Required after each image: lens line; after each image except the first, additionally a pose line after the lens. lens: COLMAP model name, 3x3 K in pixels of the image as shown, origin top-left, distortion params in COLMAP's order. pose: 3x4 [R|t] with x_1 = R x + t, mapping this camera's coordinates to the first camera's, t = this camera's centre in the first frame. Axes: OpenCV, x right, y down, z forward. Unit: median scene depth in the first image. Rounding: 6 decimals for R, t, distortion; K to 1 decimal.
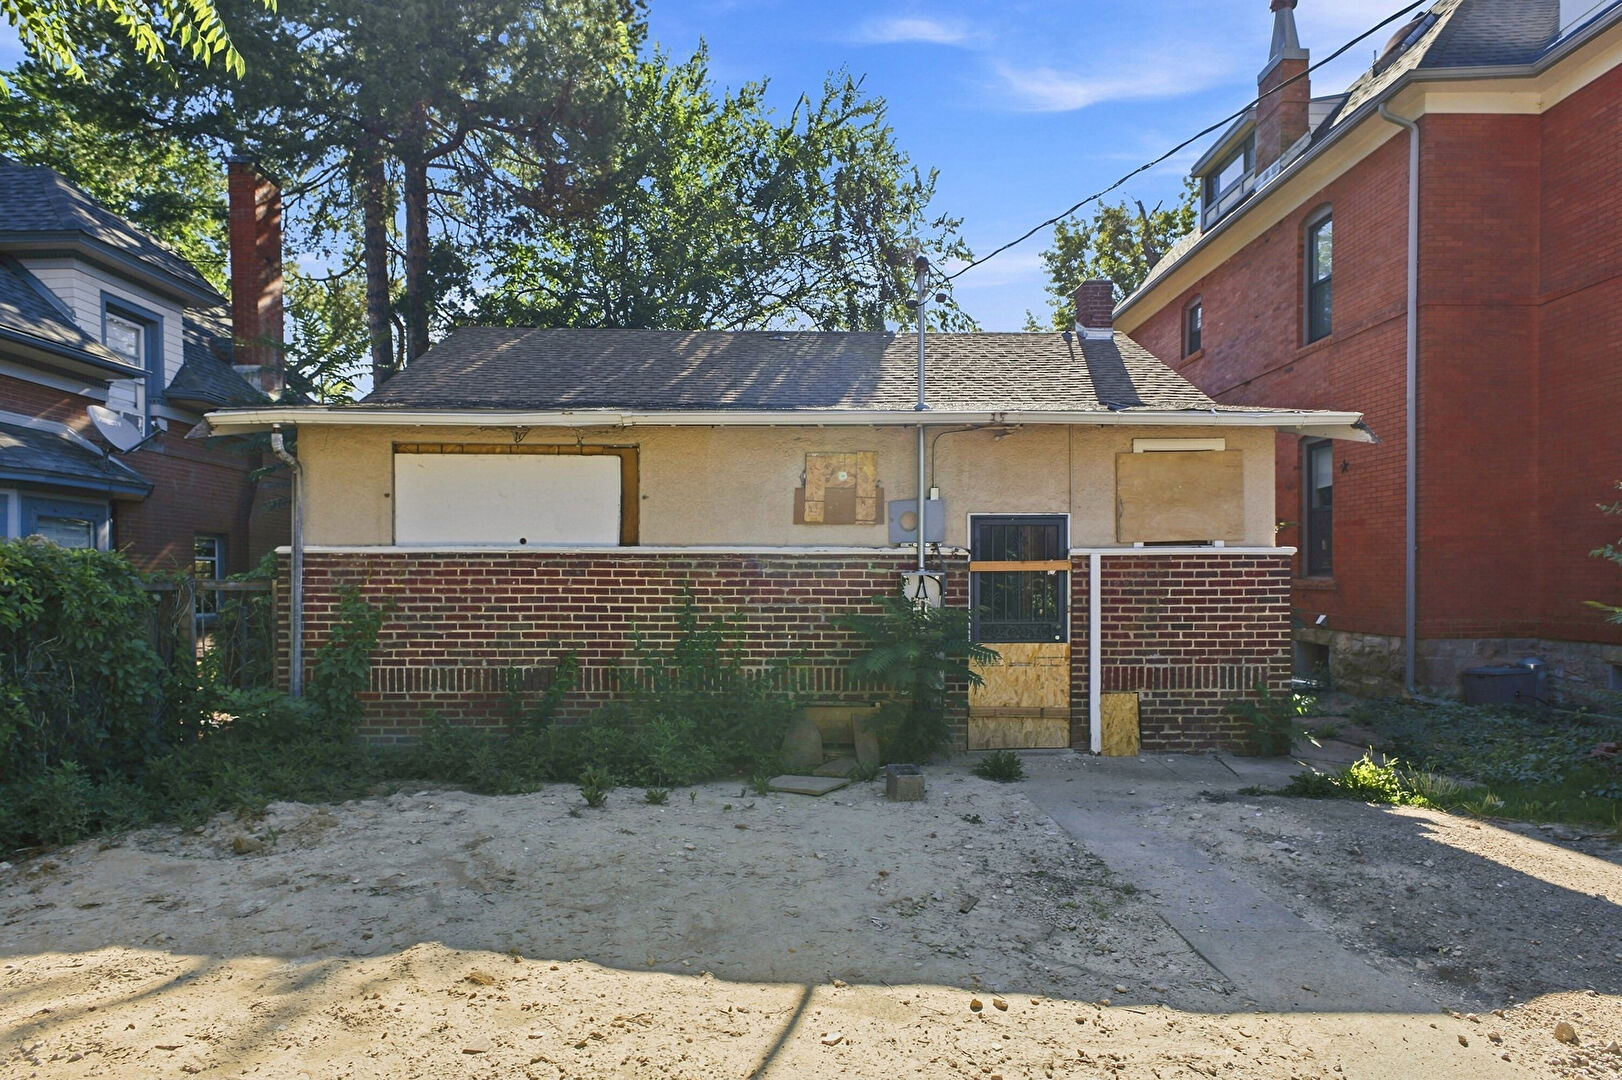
lens RADIAL K [[918.1, 0, 817.6], [0, 918.1, 580.5], [0, 0, 1]] dist [0.001514, 0.000695]
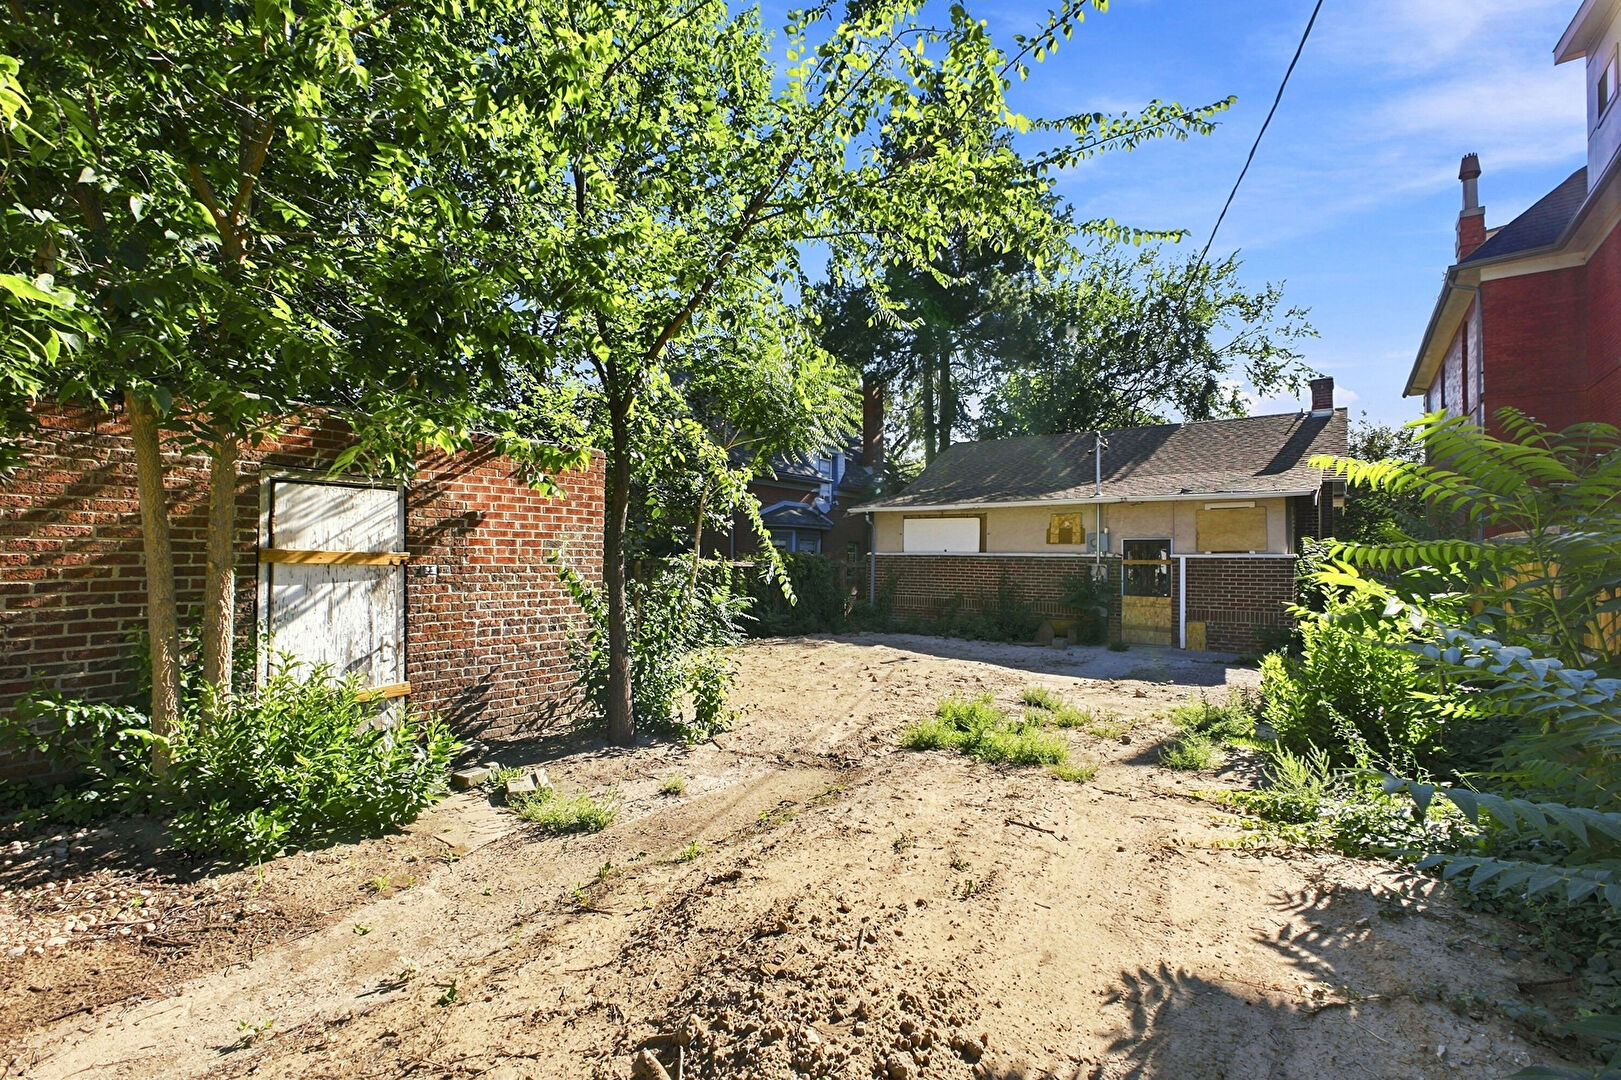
lens RADIAL K [[729.4, 0, 808.6], [0, 729.4, 536.4], [0, 0, 1]] dist [-0.001590, -0.000052]
pose [[0.789604, -0.010251, -0.613531, 0.671769], [-0.011923, 0.999415, -0.032043, -0.012033], [0.613500, 0.032616, 0.789020, -0.927995]]
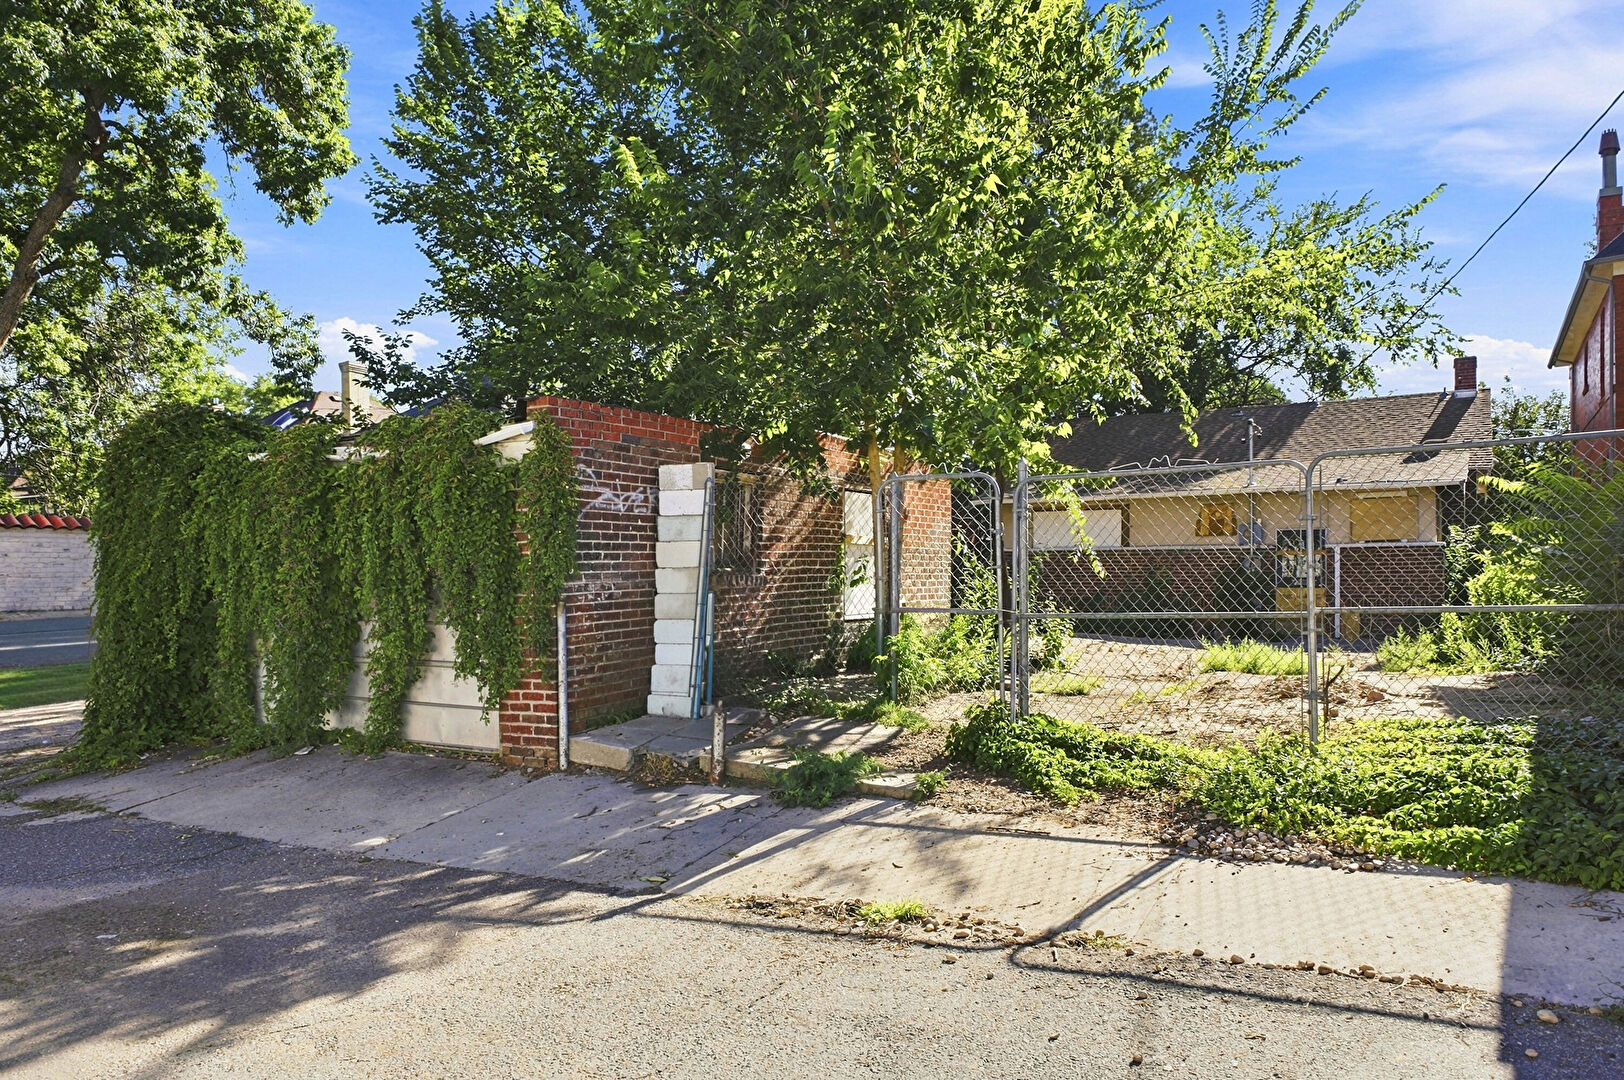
lens RADIAL K [[1125.7, 0, 815.8], [0, 1125.7, 576.4], [0, 0, 1]] dist [-0.000590, -0.000527]
pose [[0.847561, -0.004992, -0.530675, 0.679504], [0.005188, 0.999986, -0.001121, 0.038461], [0.530673, -0.001803, 0.847575, -1.950123]]
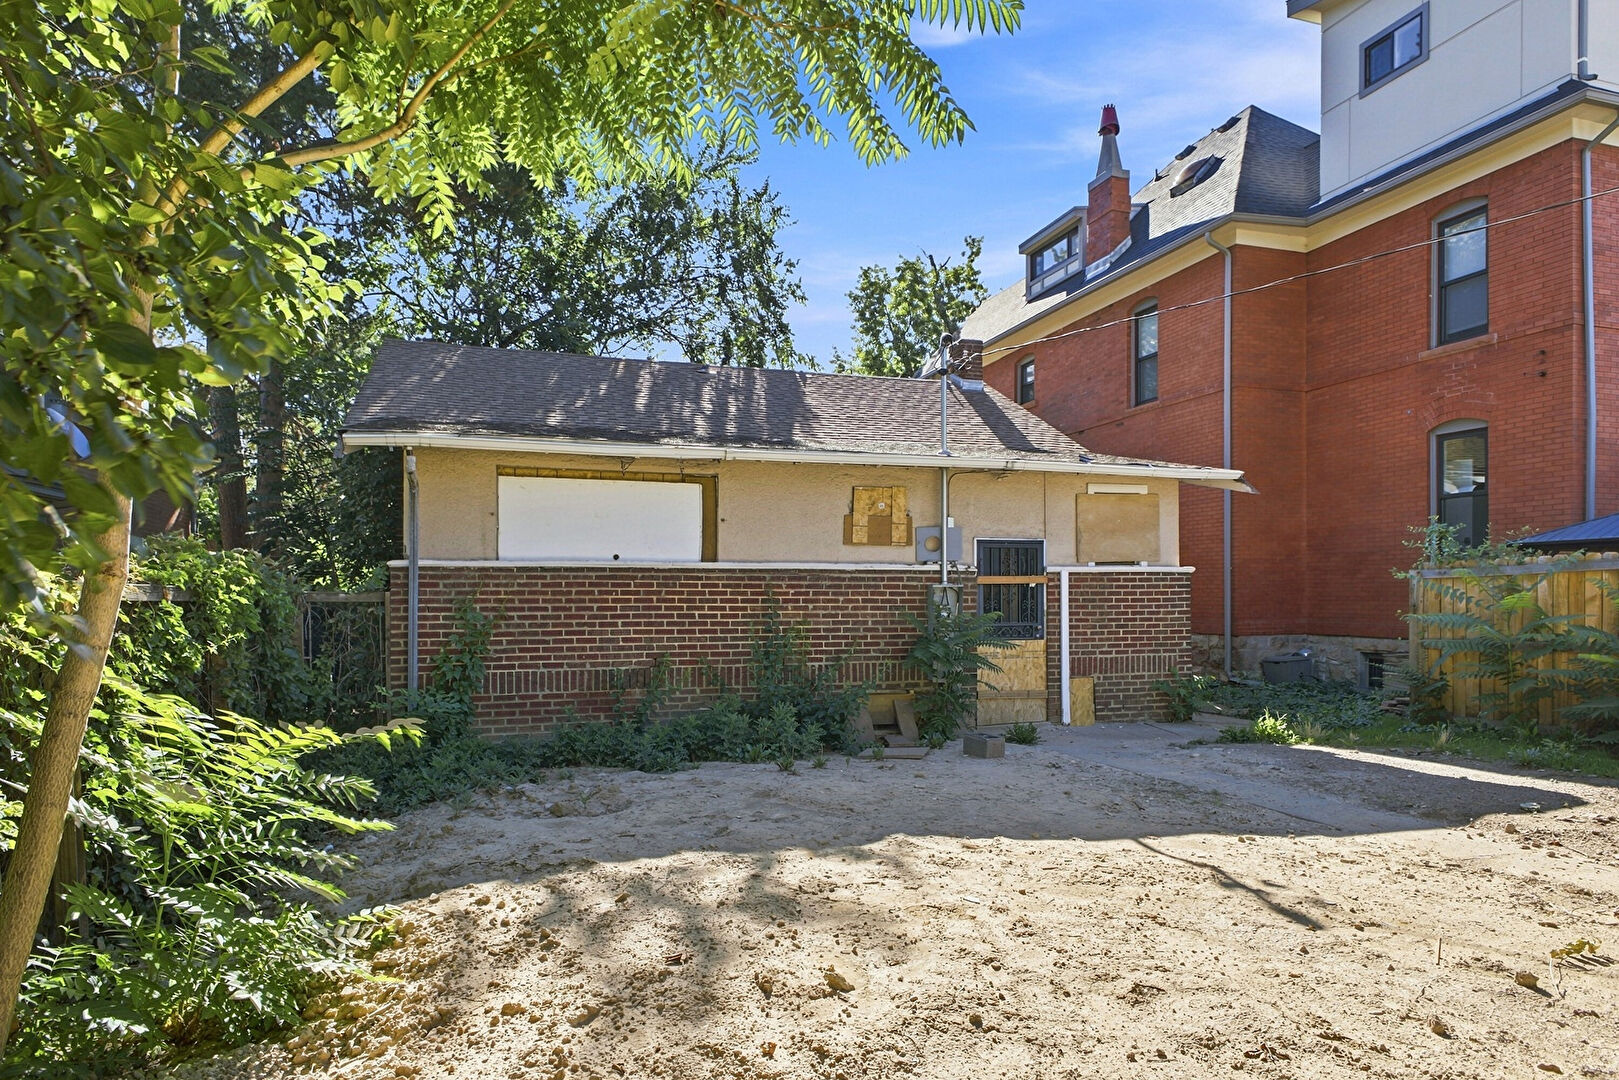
lens RADIAL K [[928.8, 0, 812.8], [0, 928.8, 584.3], [0, 0, 1]] dist [0.007214, 0.000735]
pose [[0.960114, 0.001217, 0.279606, -0.411754], [0.002465, 0.999915, -0.012817, 0.006166], [-0.279598, 0.012995, 0.960029, -0.164726]]
